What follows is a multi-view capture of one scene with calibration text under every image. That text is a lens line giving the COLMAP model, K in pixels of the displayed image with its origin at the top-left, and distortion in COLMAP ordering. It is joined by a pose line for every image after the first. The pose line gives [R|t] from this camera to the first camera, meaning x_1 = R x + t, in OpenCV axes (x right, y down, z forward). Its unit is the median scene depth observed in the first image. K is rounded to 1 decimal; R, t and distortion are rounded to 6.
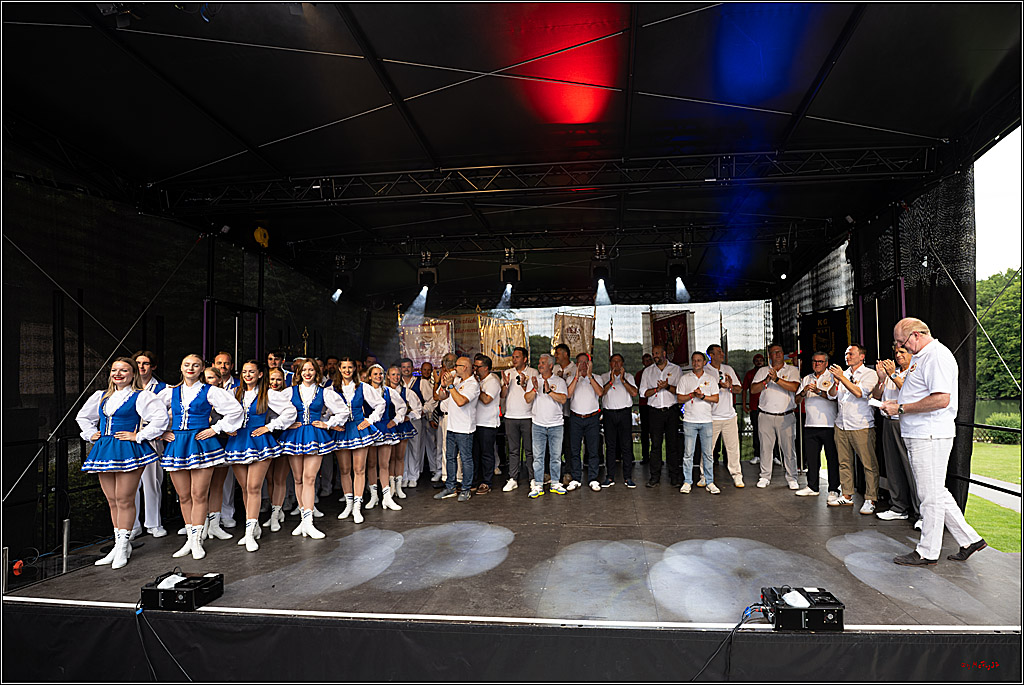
lens RADIAL K [[434.2, 0, 512.0], [0, 434.2, 342.5], [0, 0, 1]] dist [-0.024004, -0.014472]
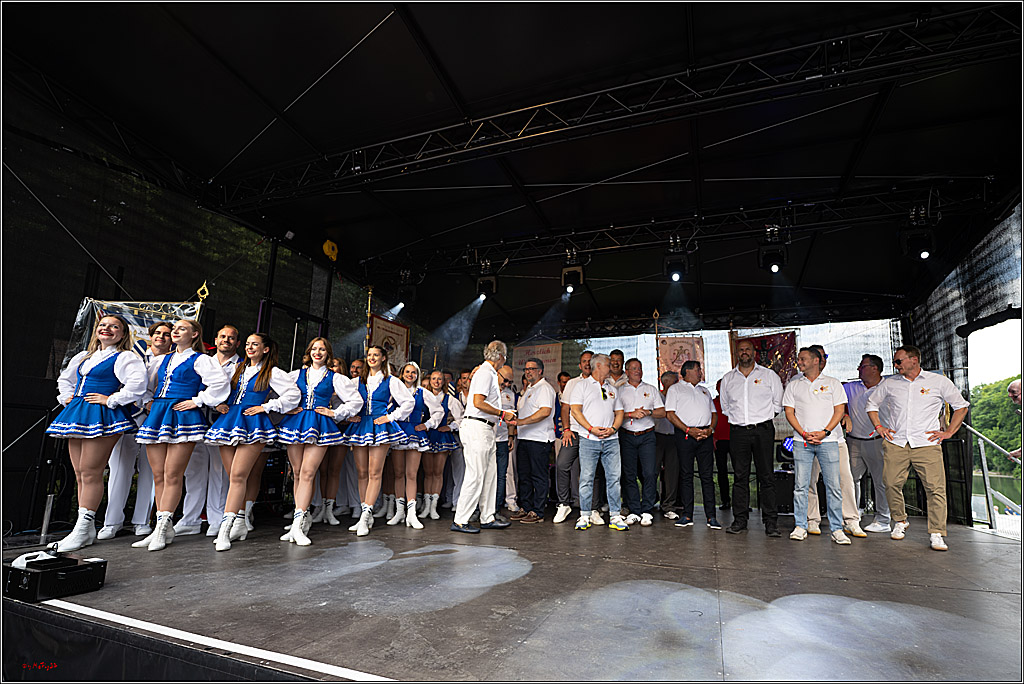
lens RADIAL K [[431.6, 0, 512.0], [0, 431.6, 342.0], [0, 0, 1]] dist [-0.029129, -0.000020]
pose [[0.981506, 0.011560, -0.191081, 0.089077], [-0.030396, 0.994923, -0.095939, 0.126049], [0.189002, 0.099973, 0.976874, 0.222195]]
